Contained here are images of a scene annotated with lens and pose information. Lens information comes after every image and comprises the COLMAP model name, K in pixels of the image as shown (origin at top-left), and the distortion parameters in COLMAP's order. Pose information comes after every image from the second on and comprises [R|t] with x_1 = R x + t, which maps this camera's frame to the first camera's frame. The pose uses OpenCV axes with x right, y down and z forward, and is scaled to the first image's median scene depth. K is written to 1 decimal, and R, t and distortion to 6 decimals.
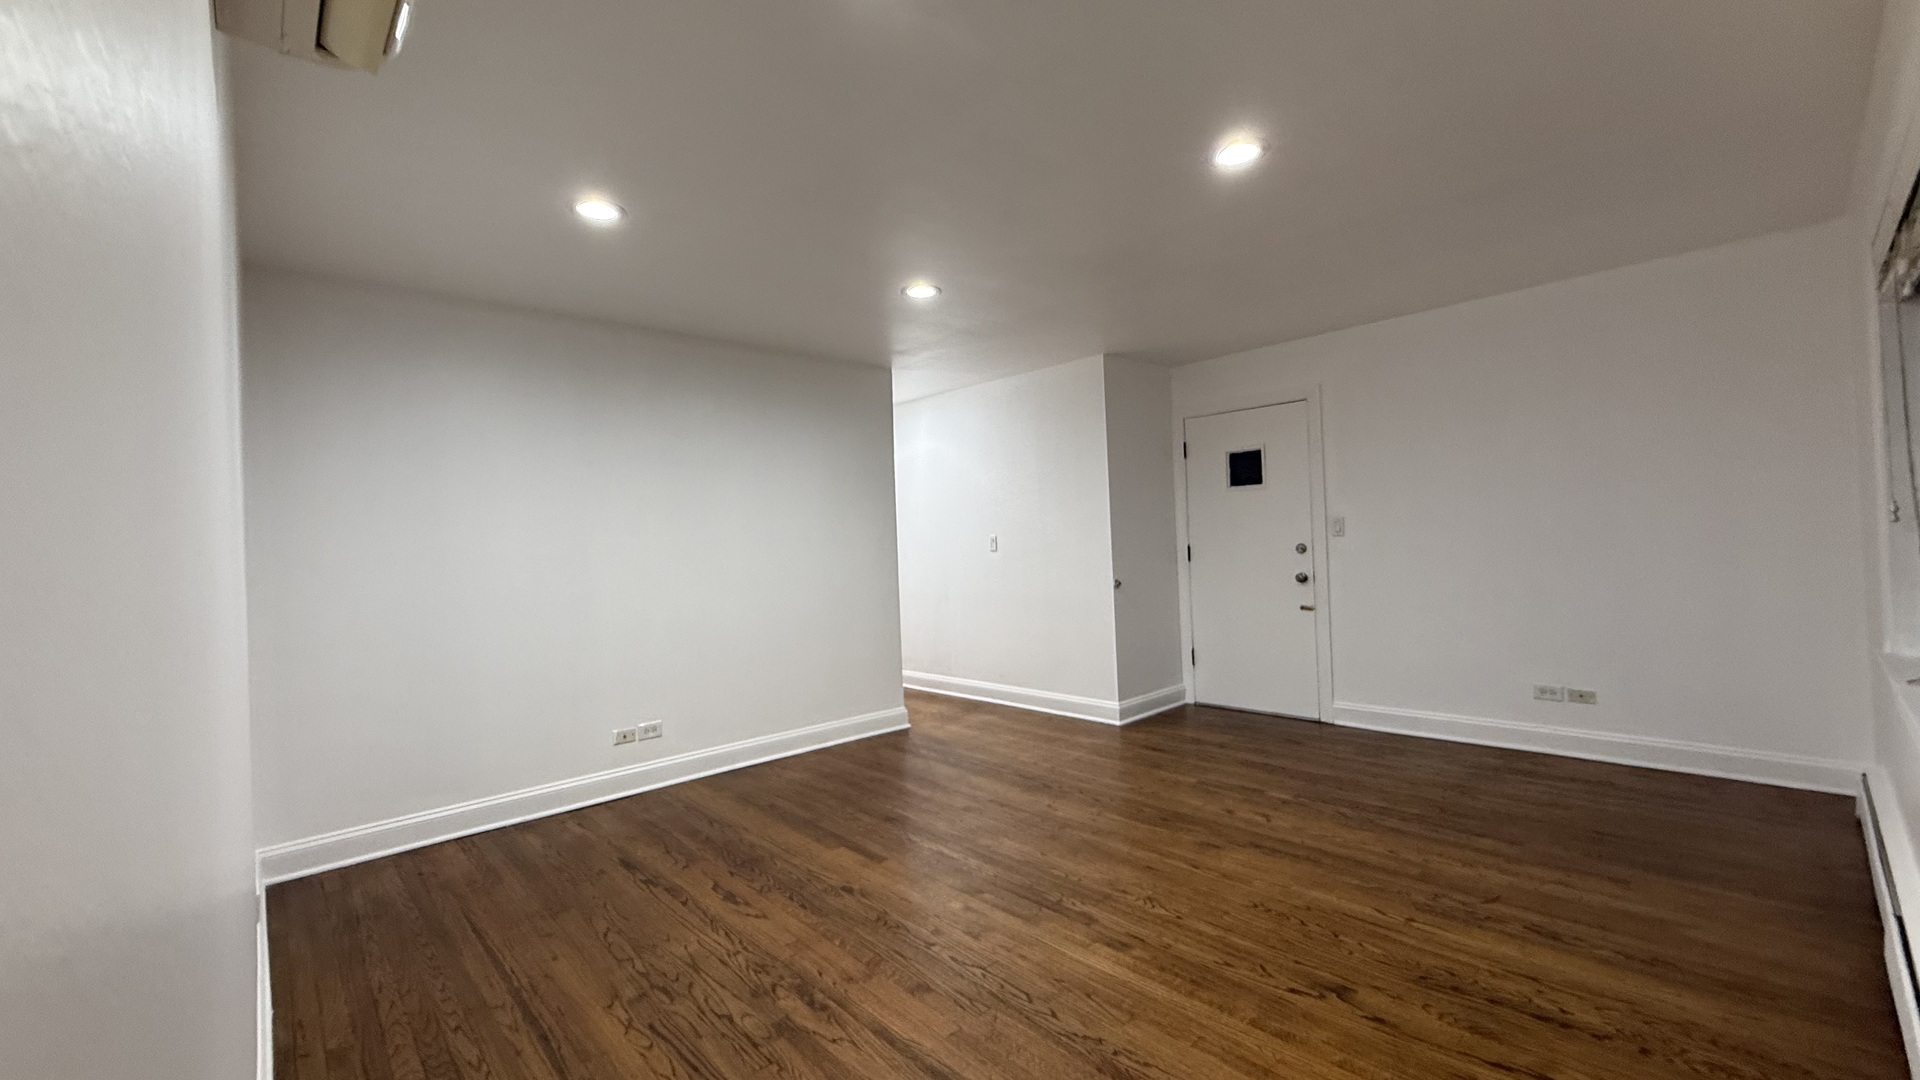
lens RADIAL K [[764.4, 0, 954.5], [0, 764.4, 536.4], [0, 0, 1]] dist [0.004971, -0.000465]
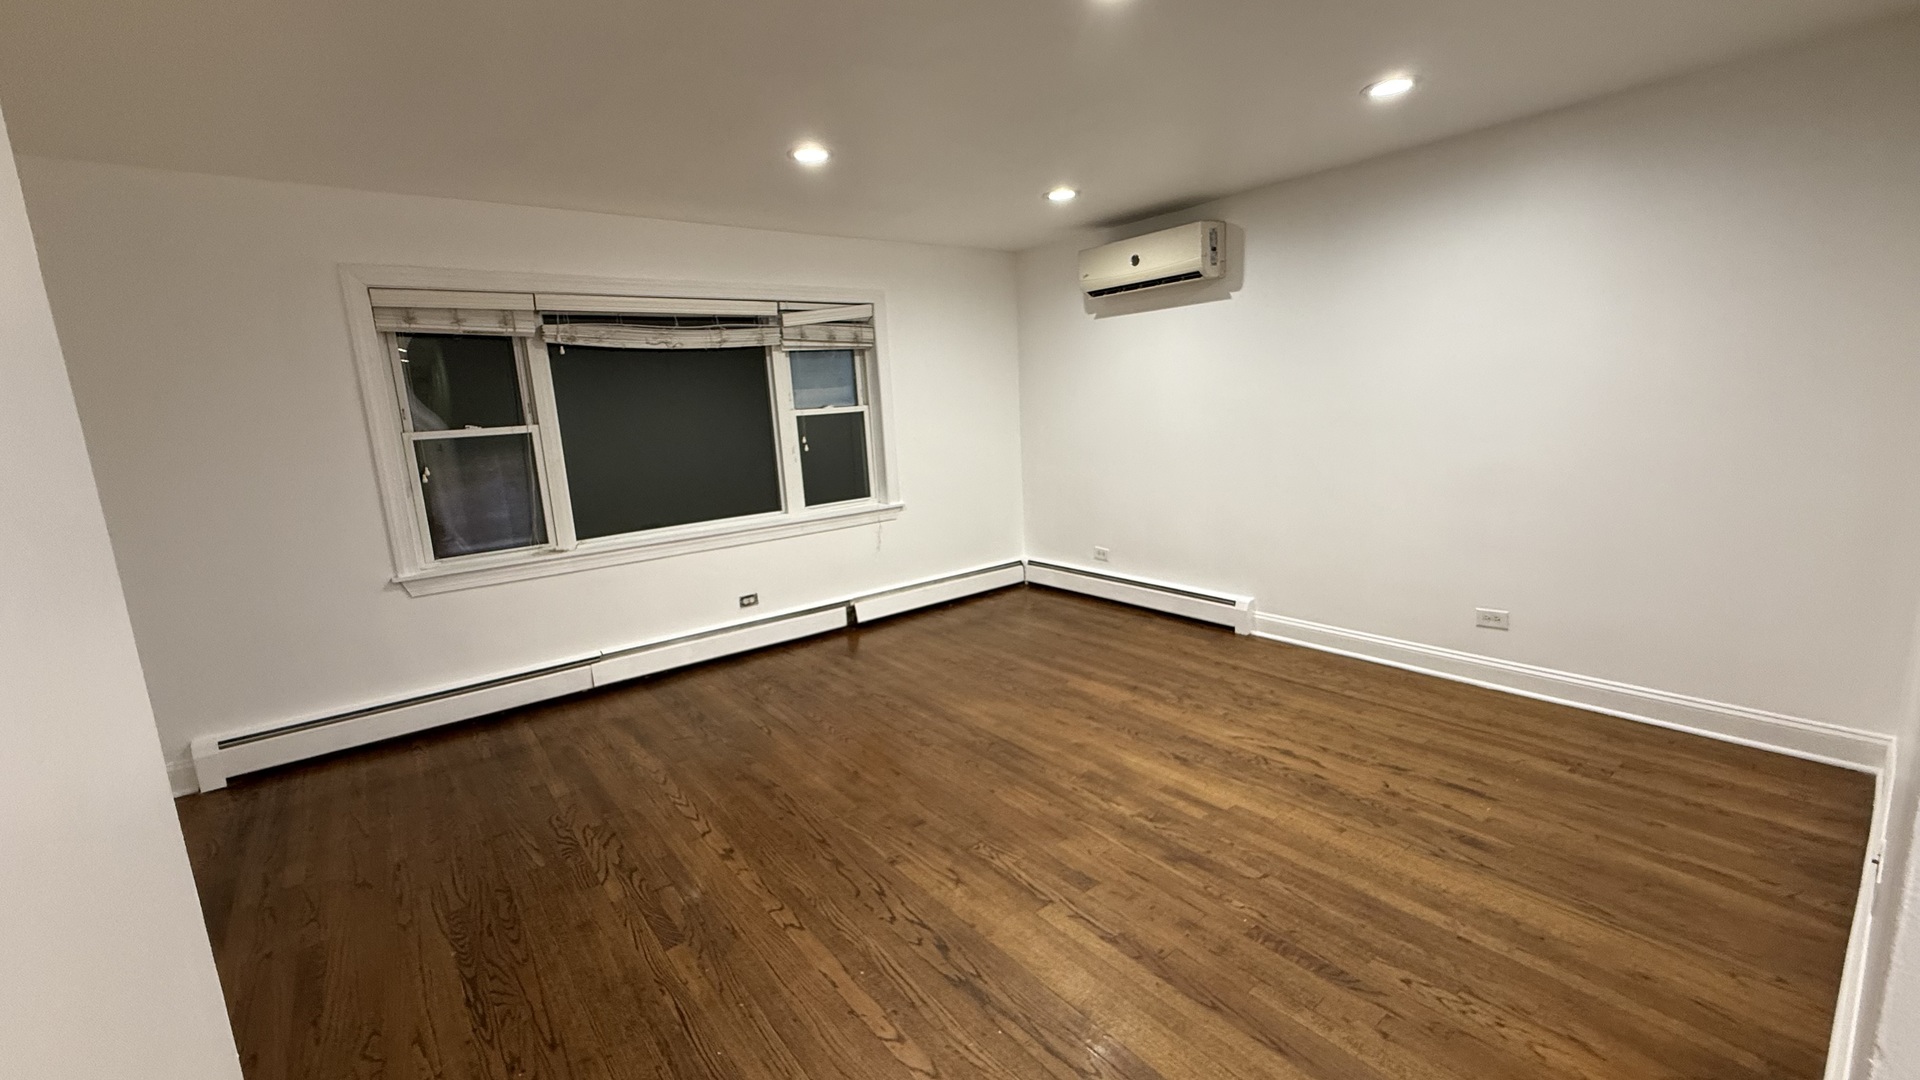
lens RADIAL K [[764.4, 0, 954.5], [0, 764.4, 536.4], [0, 0, 1]] dist [0.004971, -0.000465]
pose [[-0.993177, 0.077375, 0.087251, 0.049469], [0.091390, 0.981166, 0.170178, -0.052412], [-0.072440, 0.176991, -0.981543, 1.656120]]
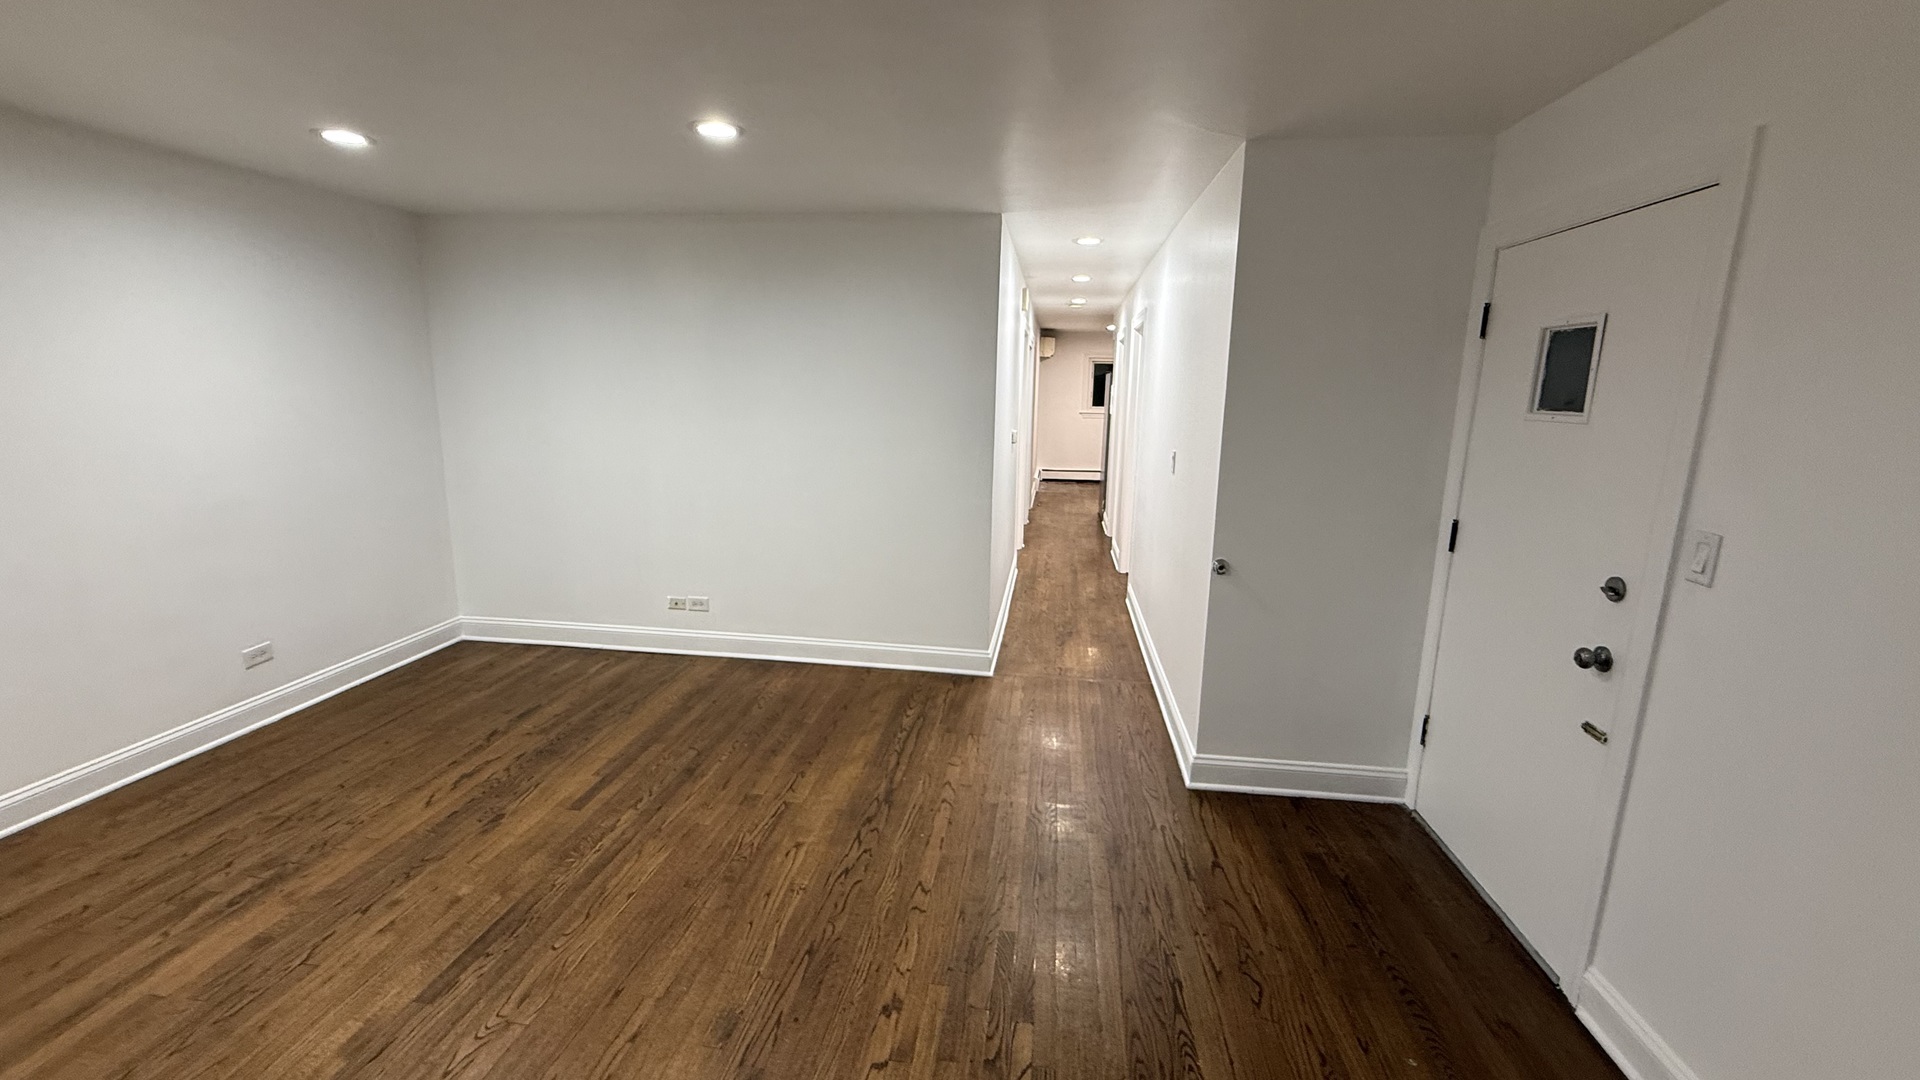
lens RADIAL K [[764.4, 0, 954.5], [0, 764.4, 536.4], [0, 0, 1]] dist [0.004971, -0.000465]
pose [[0.641405, 0.199773, -0.740736, 0.749185], [-0.038392, 0.972651, 0.229076, -0.126242], [0.766241, -0.118492, 0.631533, 0.705827]]
